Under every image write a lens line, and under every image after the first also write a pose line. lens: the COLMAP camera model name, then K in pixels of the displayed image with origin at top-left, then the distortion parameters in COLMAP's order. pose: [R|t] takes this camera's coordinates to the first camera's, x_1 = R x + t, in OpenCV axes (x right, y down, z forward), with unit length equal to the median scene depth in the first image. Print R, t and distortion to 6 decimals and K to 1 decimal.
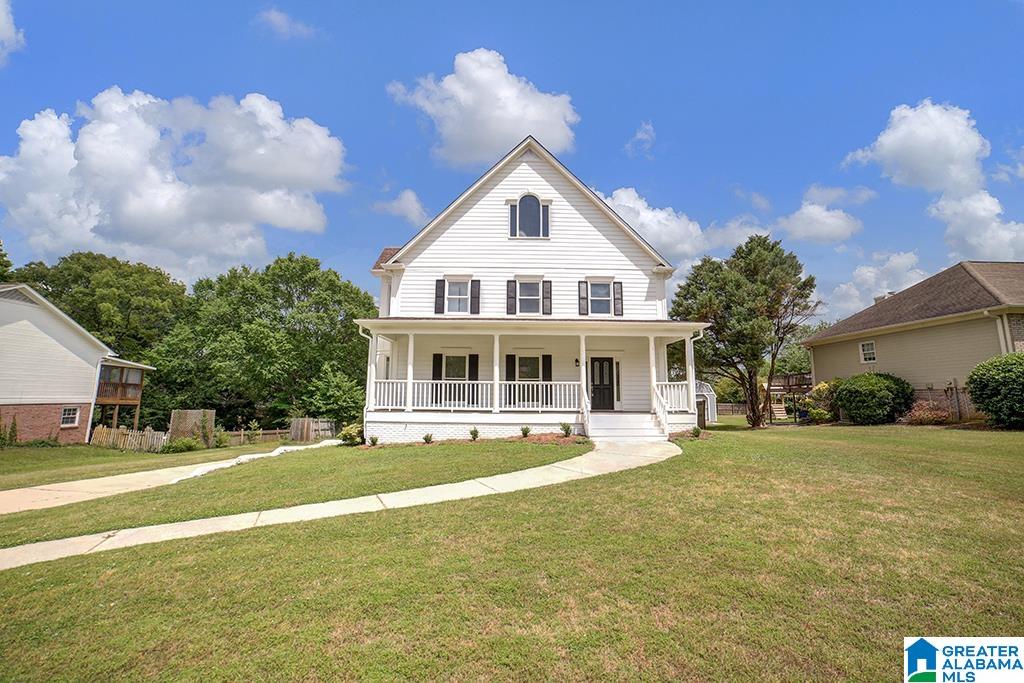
lens RADIAL K [[413.6, 0, 510.8], [0, 413.6, 341.5], [0, 0, 1]] dist [-0.098780, 0.032819]
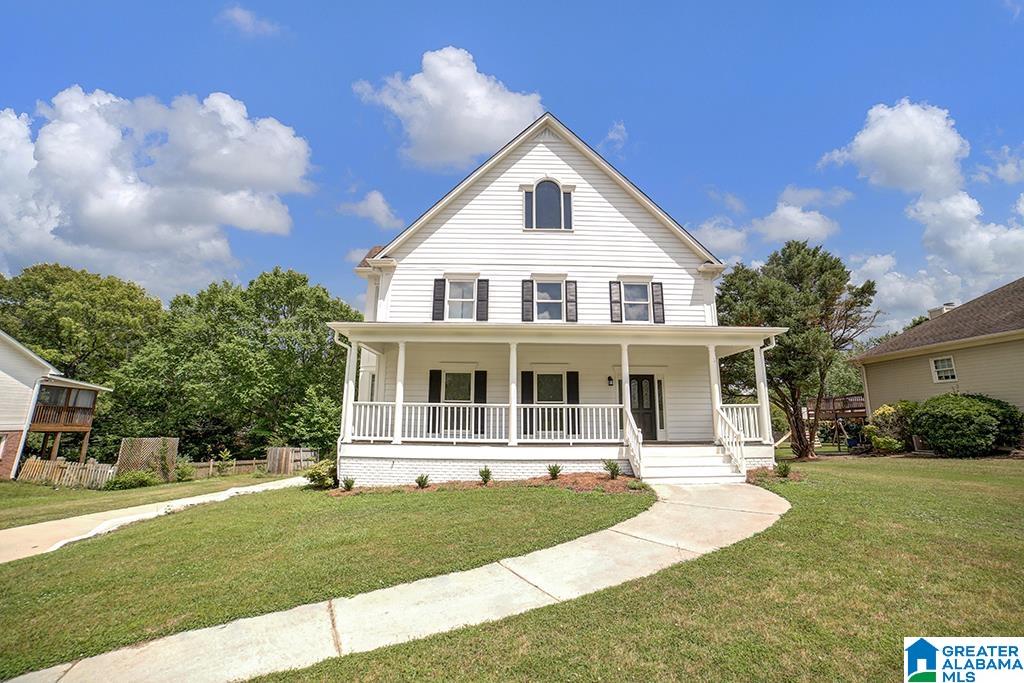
lens RADIAL K [[413.6, 0, 510.8], [0, 413.6, 341.5], [0, 0, 1]] dist [-0.098780, 0.032819]
pose [[0.999920, 0.002808, 0.012350, -0.040623], [-0.002006, 0.997912, -0.064555, 0.025512], [-0.012506, 0.064525, 0.997838, 0.193782]]
